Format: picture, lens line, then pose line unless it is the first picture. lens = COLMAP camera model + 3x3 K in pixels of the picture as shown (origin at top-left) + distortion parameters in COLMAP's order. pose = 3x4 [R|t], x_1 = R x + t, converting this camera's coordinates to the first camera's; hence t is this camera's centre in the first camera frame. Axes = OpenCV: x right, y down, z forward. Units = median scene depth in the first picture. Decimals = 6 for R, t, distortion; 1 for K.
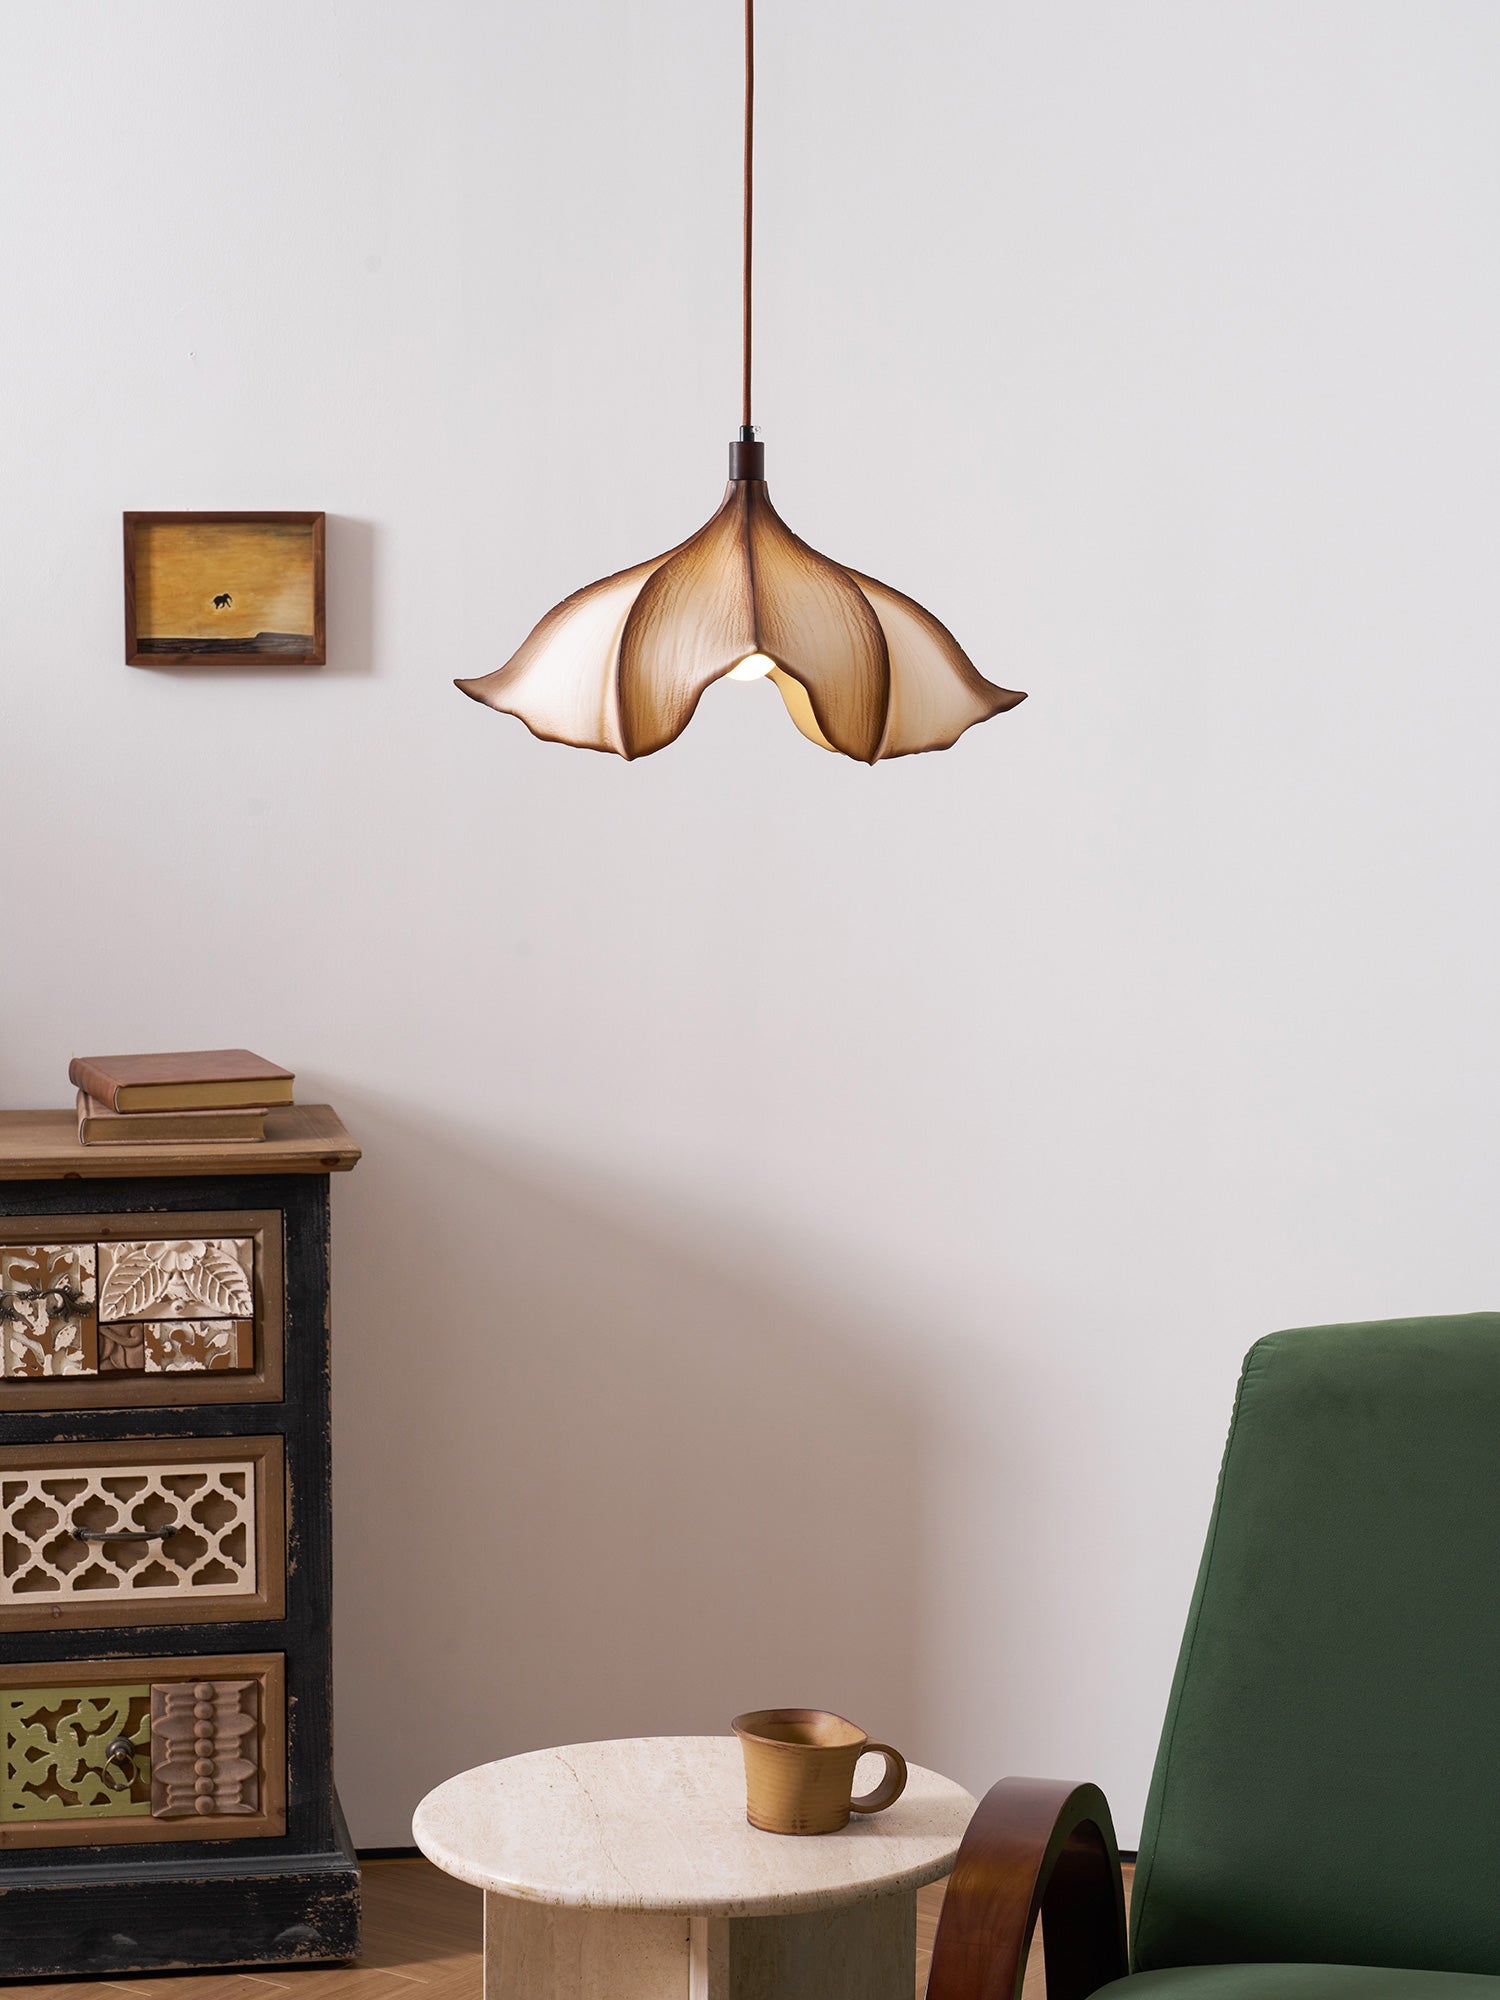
lens RADIAL K [[4489.6, 0, 750.0], [0, 4489.6, 1000.0], [0, 0, 1]] dist [0.026979, 0.012152]
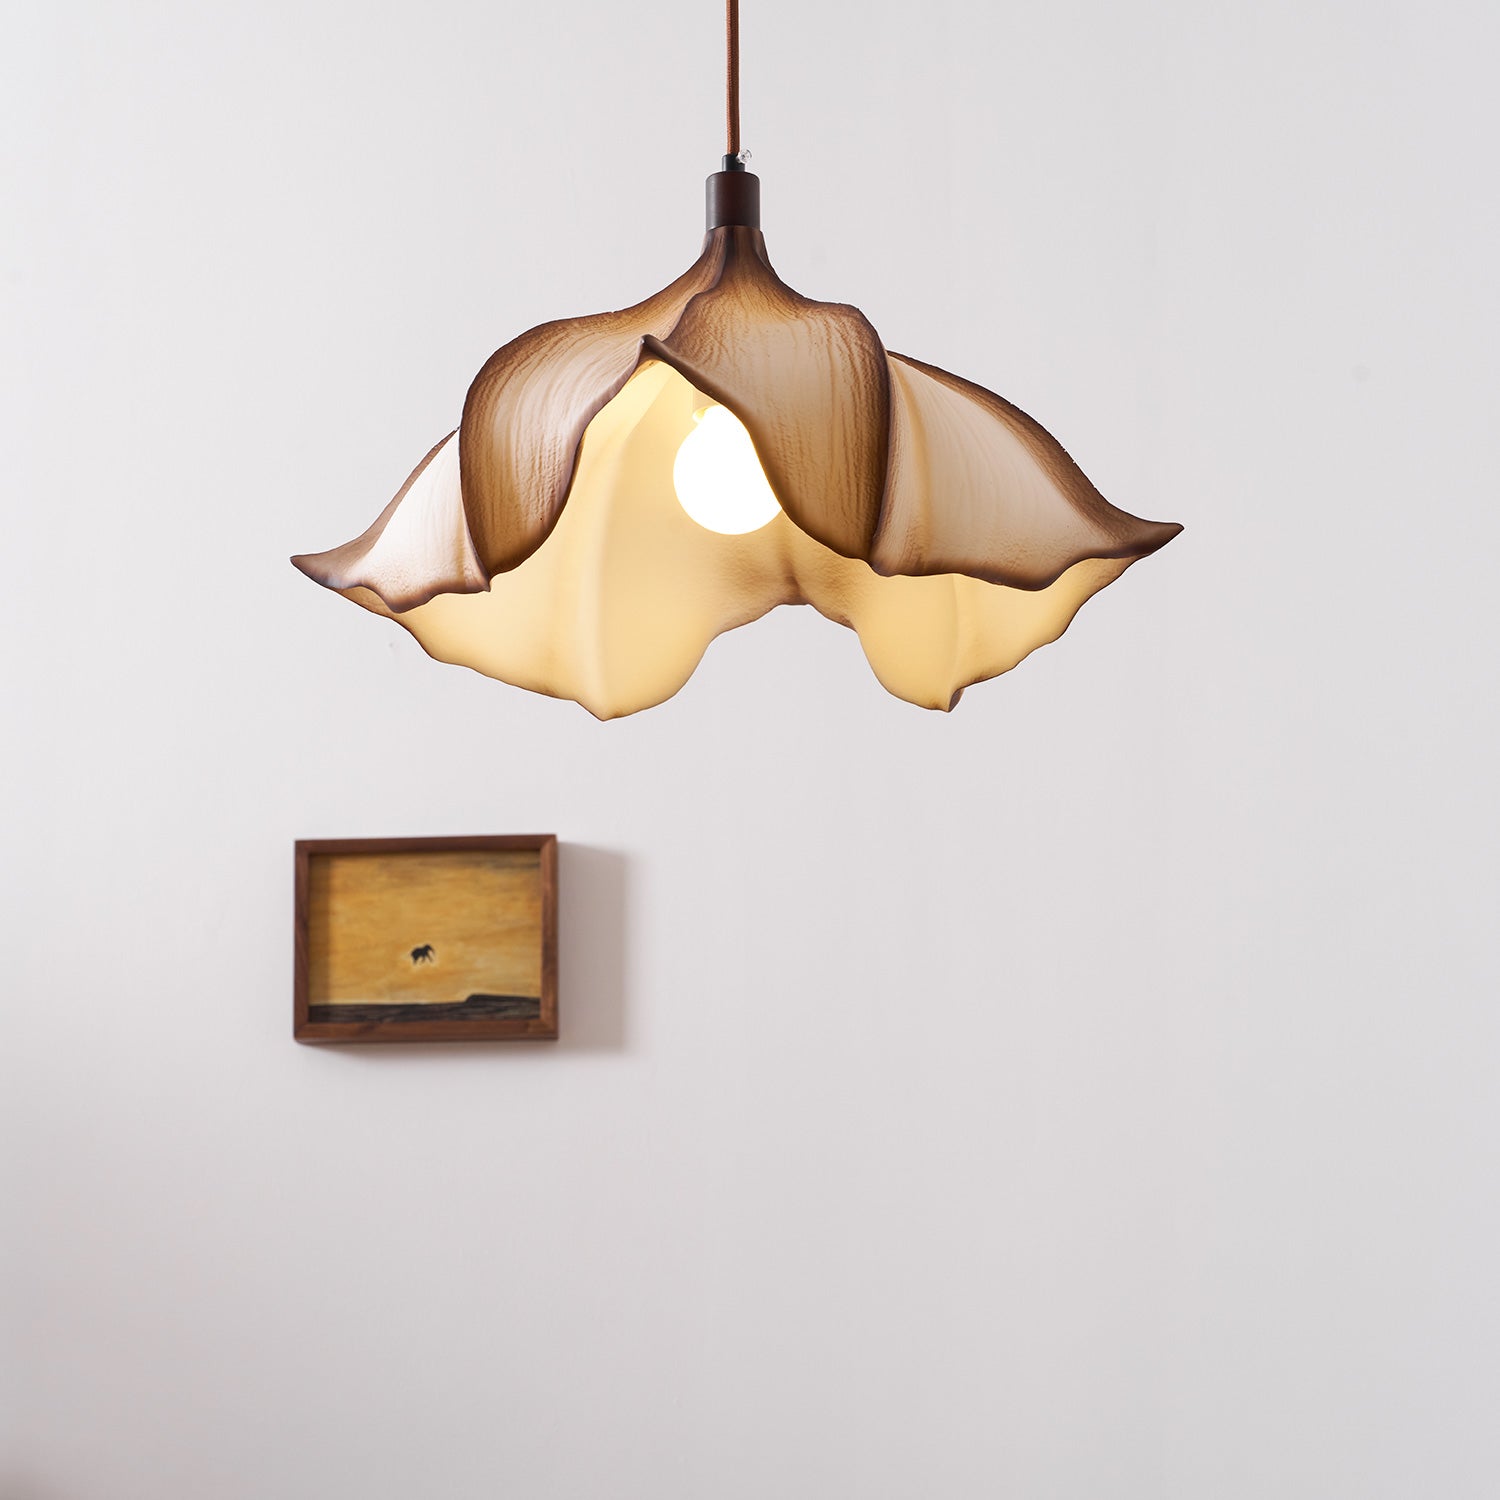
lens RADIAL K [[4501.0, 0, 750.0], [0, 4501.0, 750.0], [0, 0, 1]] dist [-0.093927, 1.299651]
pose [[0.978346, -0.056467, -0.199123, 0.094523], [-0.006149, 0.953710, -0.300664, 0.112019], [0.206883, 0.295378, 0.932712, 0.312616]]
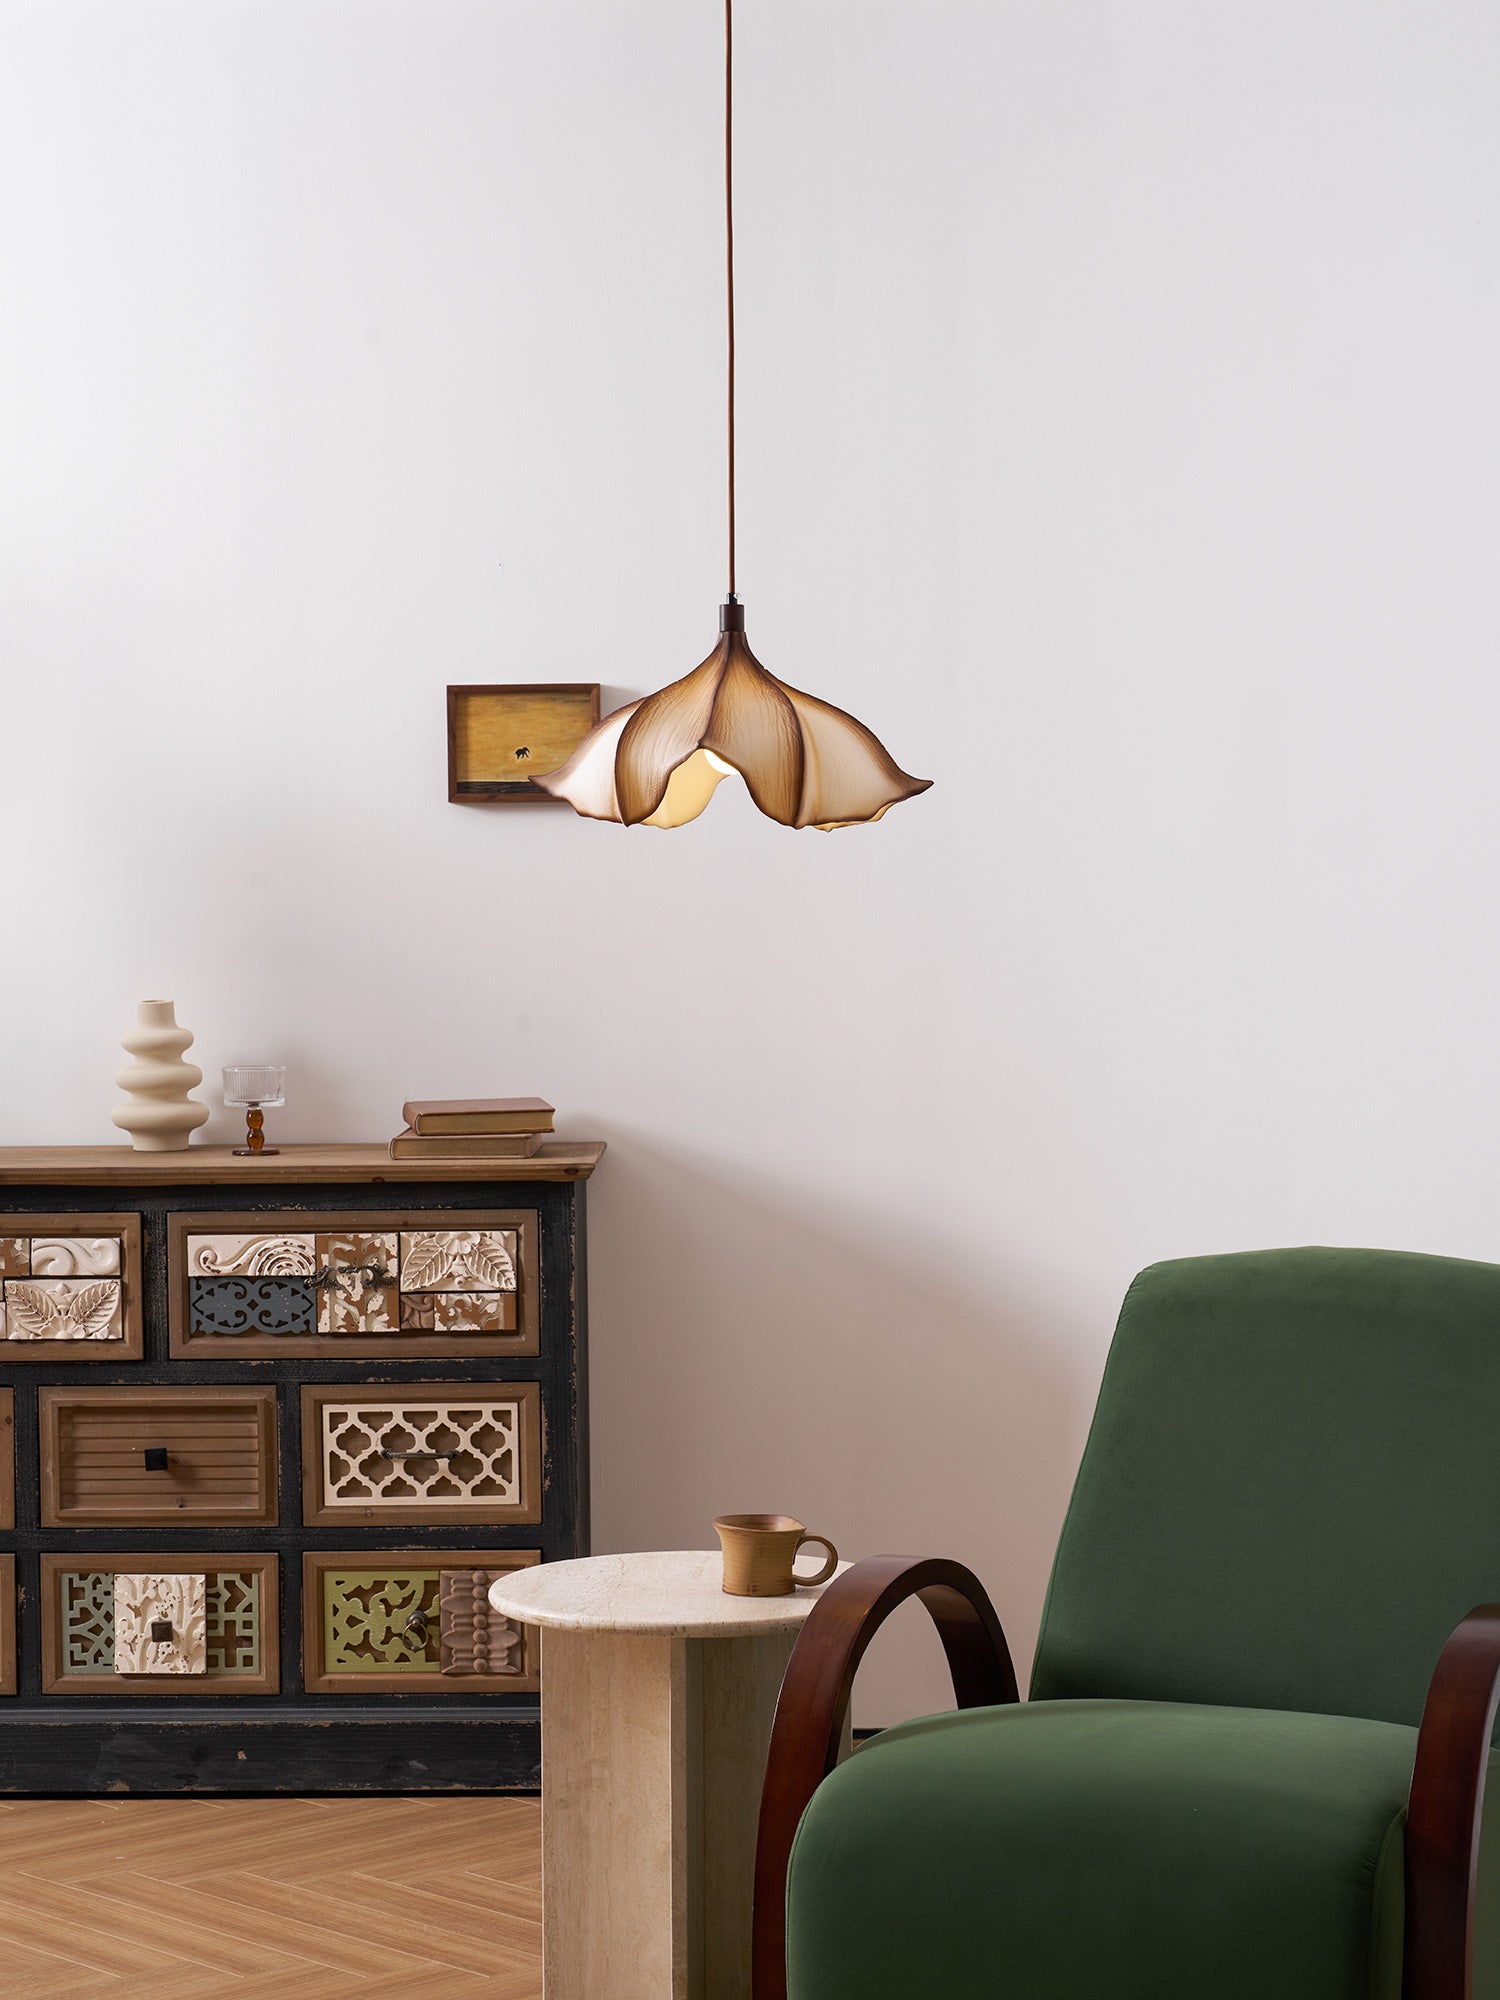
lens RADIAL K [[4438.7, 0, 708.2], [0, 4438.7, 1082.3], [0, 0, 1]] dist [0.063325, 0.209867]
pose [[0.981986, 0.001475, -0.188947, 0.190144], [-0.008482, 0.999306, -0.036282, 0.056287], [0.188762, 0.037231, 0.981317, -0.267152]]
